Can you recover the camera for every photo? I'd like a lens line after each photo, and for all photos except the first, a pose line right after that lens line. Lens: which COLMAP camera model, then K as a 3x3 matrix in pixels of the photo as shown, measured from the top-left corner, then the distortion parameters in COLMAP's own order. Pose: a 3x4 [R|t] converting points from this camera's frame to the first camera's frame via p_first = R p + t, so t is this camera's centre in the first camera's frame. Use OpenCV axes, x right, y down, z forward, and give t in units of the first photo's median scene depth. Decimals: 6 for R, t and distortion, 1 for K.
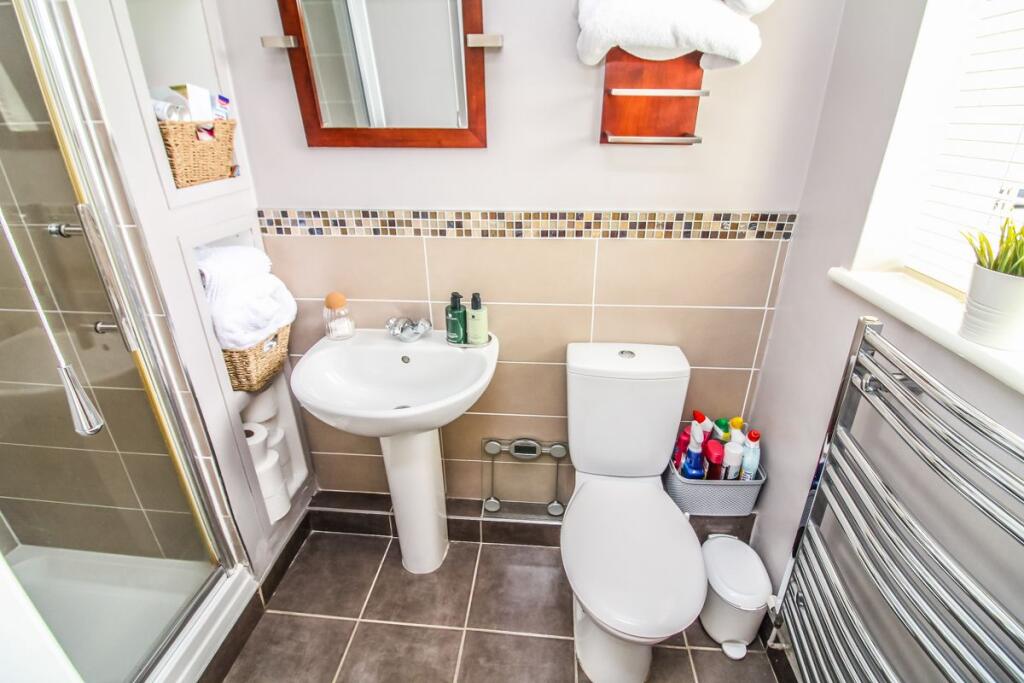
lens RADIAL K [[482.5, 0, 510.2], [0, 482.5, 336.0], [0, 0, 1]] dist [-0.006452, -0.001733]
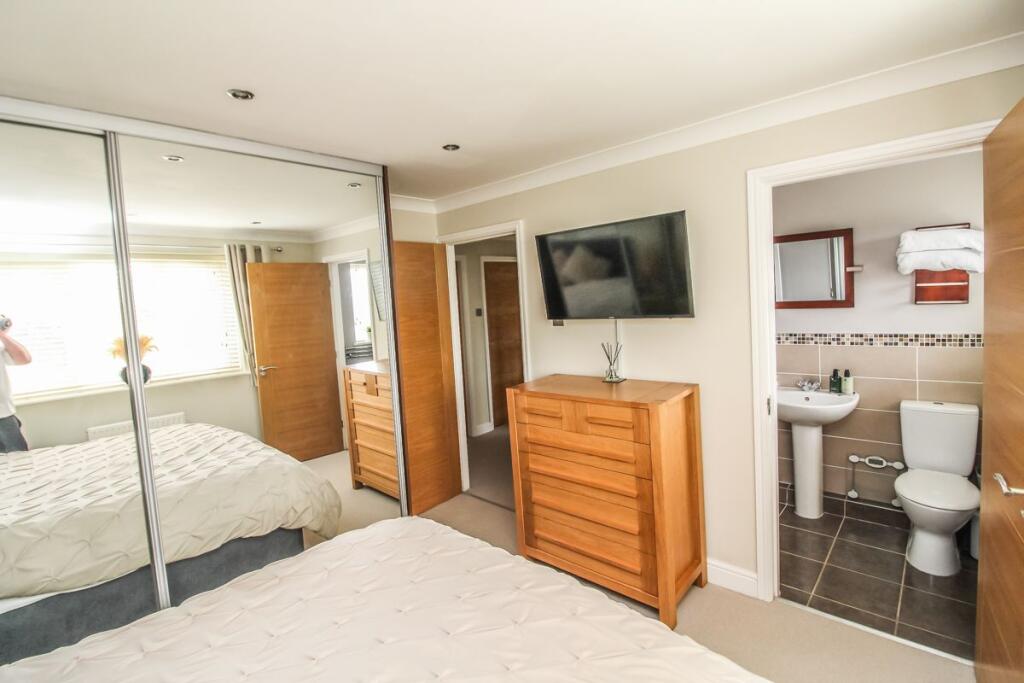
lens RADIAL K [[482.5, 0, 518.7], [0, 482.5, 332.6], [0, 0, 1]] dist [-0.006452, -0.001733]
pose [[0.804324, 0.004700, -0.594172, 0.026872], [-0.192048, 0.948354, -0.252471, 0.589883], [0.562299, 0.317178, 0.763687, -1.558624]]
